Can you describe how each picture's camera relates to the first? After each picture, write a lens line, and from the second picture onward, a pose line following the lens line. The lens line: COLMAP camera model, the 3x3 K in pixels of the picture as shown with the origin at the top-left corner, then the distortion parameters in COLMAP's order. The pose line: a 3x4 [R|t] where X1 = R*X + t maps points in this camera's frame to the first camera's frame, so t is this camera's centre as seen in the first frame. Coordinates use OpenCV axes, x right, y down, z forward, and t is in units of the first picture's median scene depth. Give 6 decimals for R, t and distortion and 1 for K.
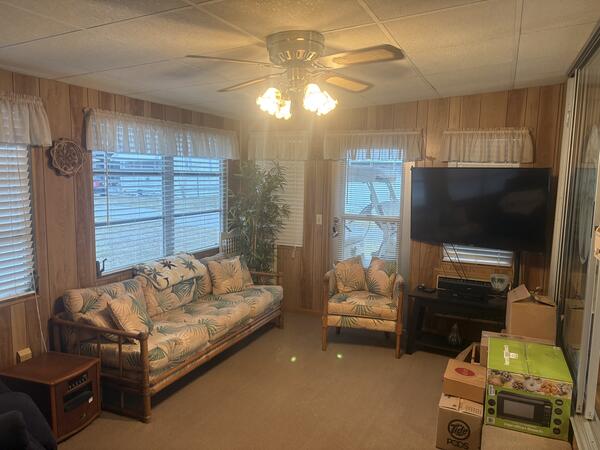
lens RADIAL K [[450.6, 0, 300.0], [0, 450.6, 225.0], [0, 0, 1]] dist [0.005464, 0.003135]
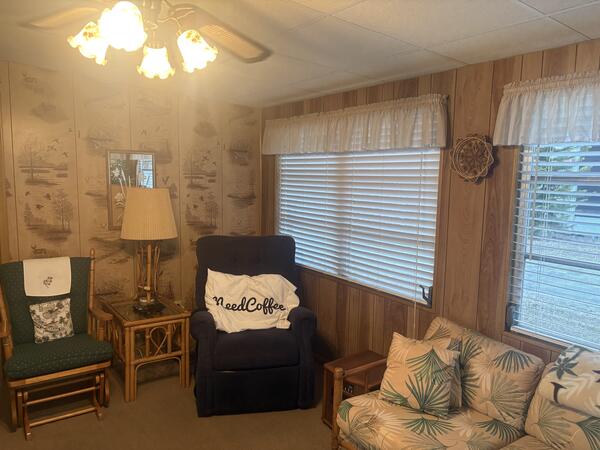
lens RADIAL K [[450.6, 0, 300.0], [0, 450.6, 225.0], [0, 0, 1]] dist [0.005464, 0.003135]
pose [[-0.500638, 0.063855, -0.863298, 0.330792], [-0.133110, 0.979736, 0.149660, -0.112426], [0.855361, 0.189839, -0.481994, 1.150676]]
